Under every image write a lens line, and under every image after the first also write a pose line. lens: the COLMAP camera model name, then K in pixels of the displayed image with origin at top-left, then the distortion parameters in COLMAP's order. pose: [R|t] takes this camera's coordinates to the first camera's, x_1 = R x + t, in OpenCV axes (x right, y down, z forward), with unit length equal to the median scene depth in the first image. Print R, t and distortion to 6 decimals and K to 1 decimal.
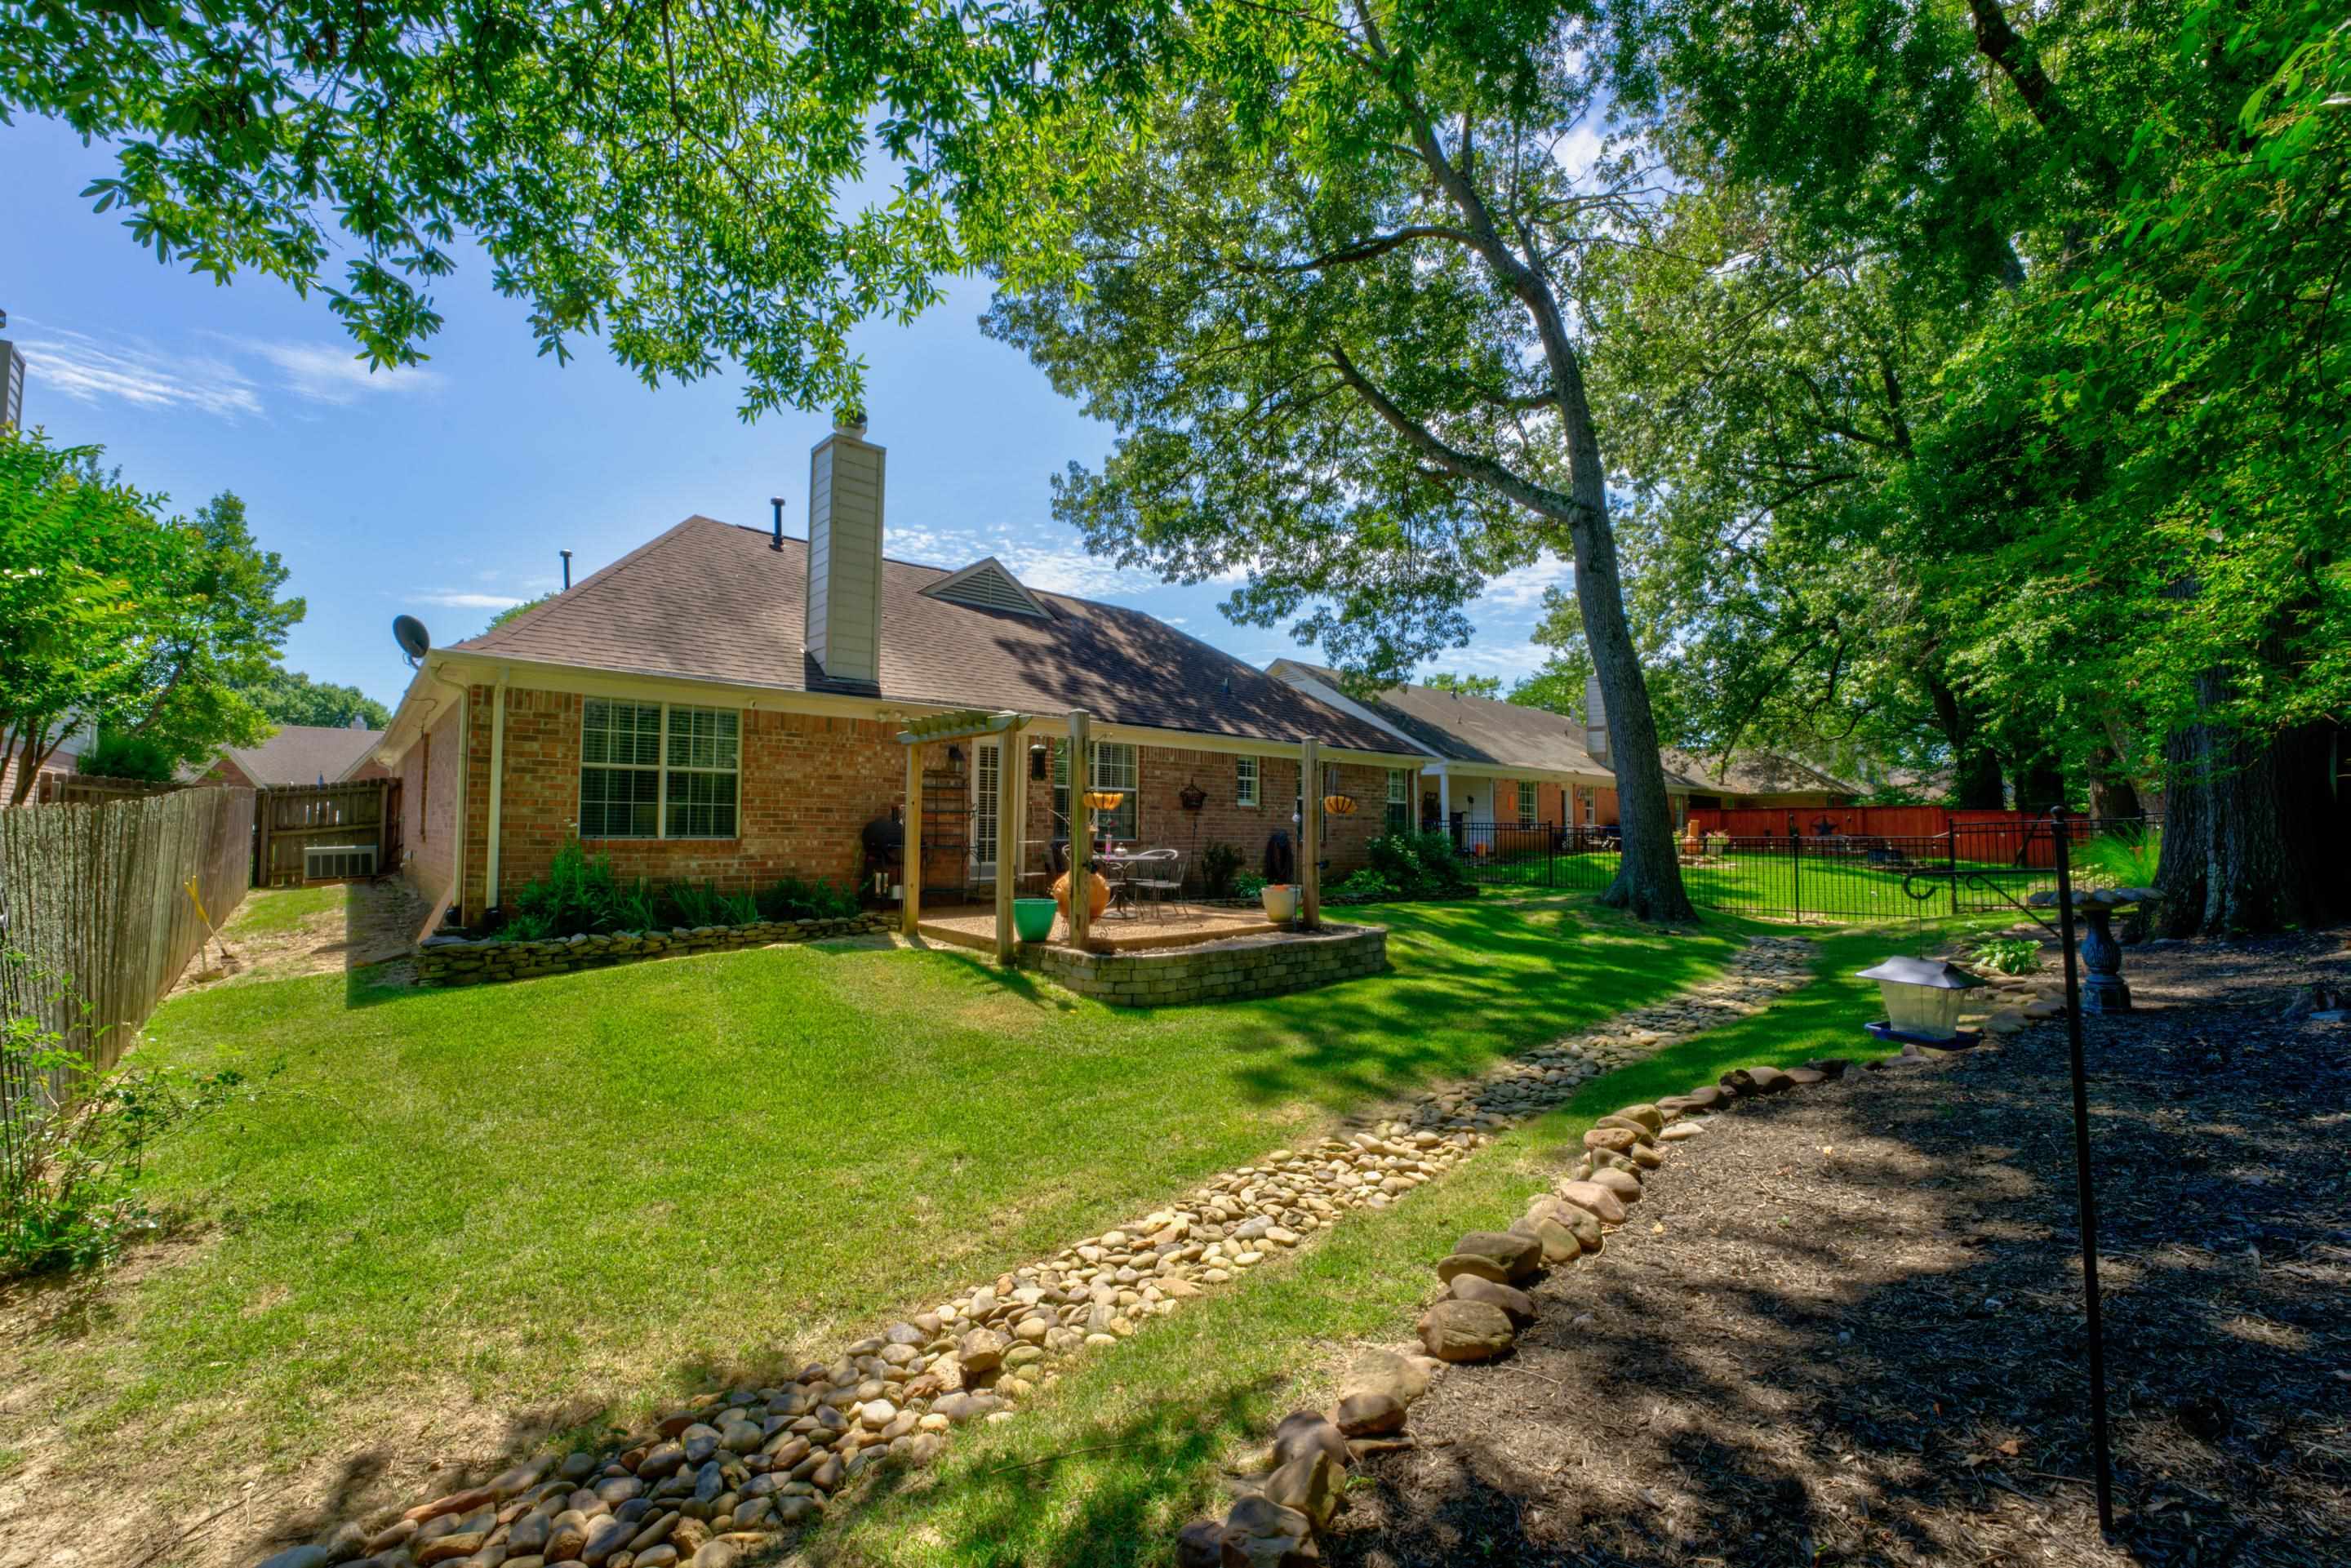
lens RADIAL K [[945.8, 0, 1172.0], [0, 945.8, 785.0], [0, 0, 1]] dist [-0.027601, 0.000644]
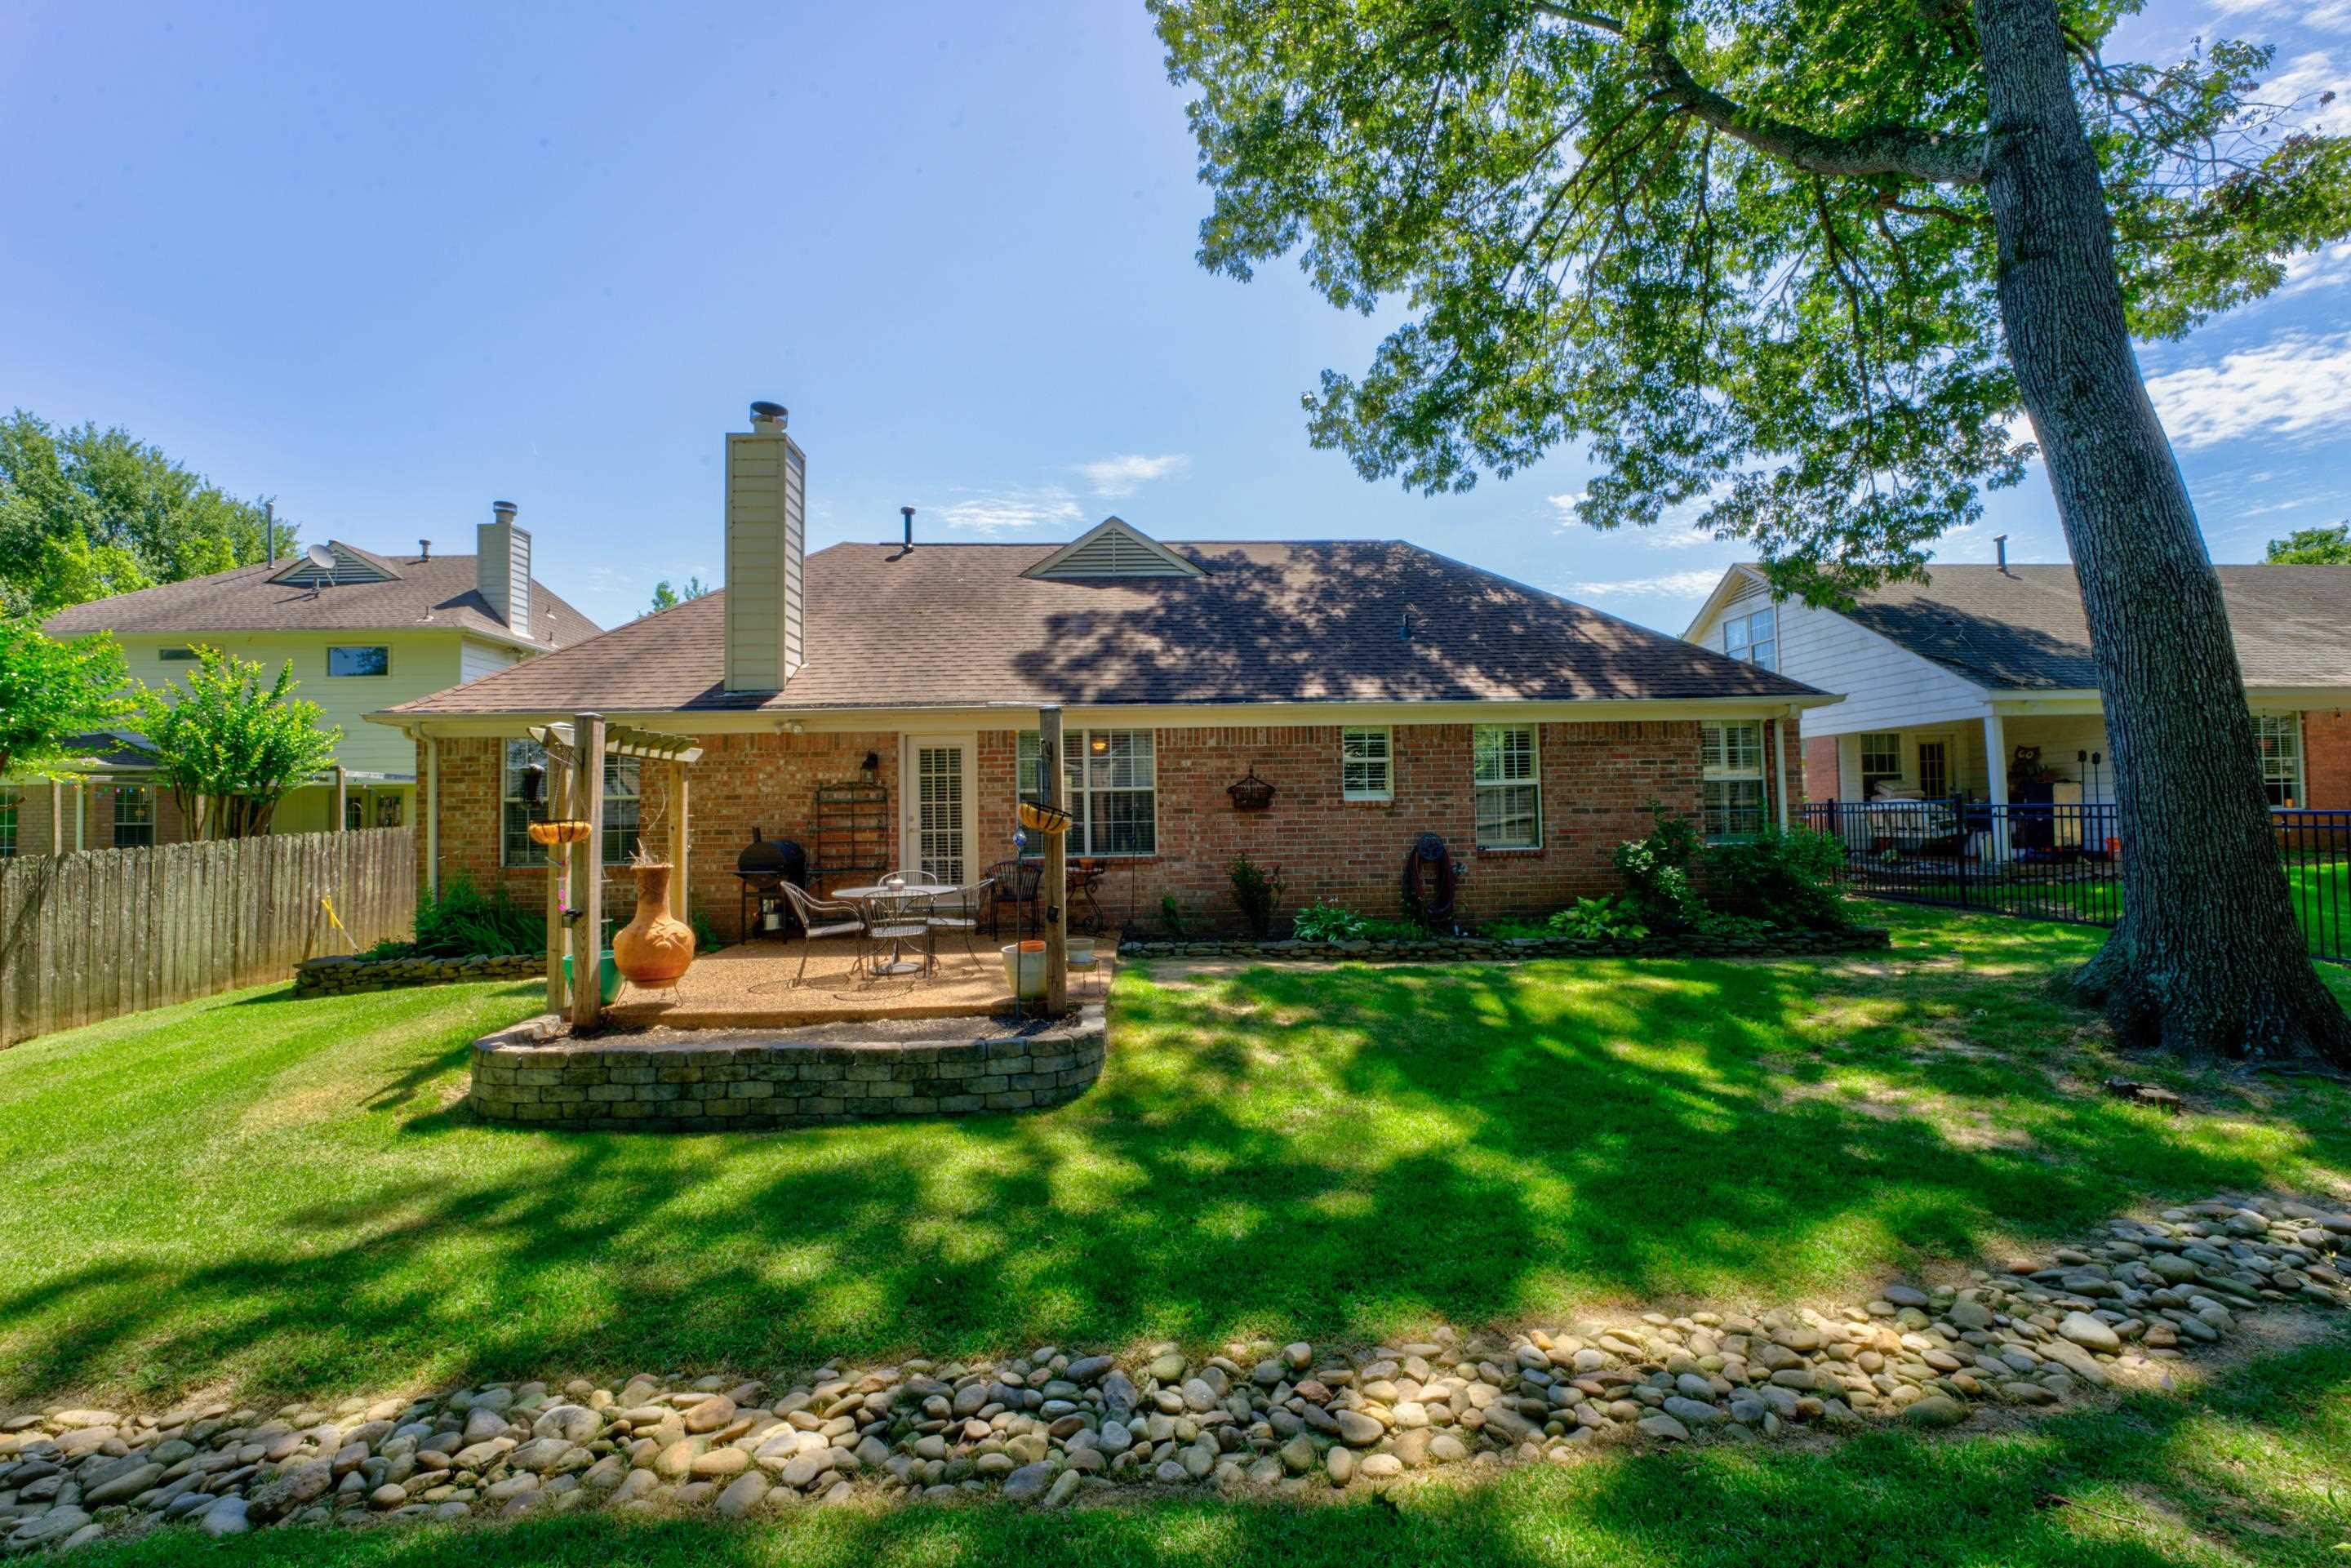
lens RADIAL K [[945.8, 0, 1172.0], [0, 945.8, 785.0], [0, 0, 1]] dist [-0.027601, 0.000644]
pose [[0.763657, -0.036535, -0.644587, 0.384472], [0.056014, 0.998382, 0.009772, -0.003286], [0.643188, -0.043568, 0.764468, 0.356897]]
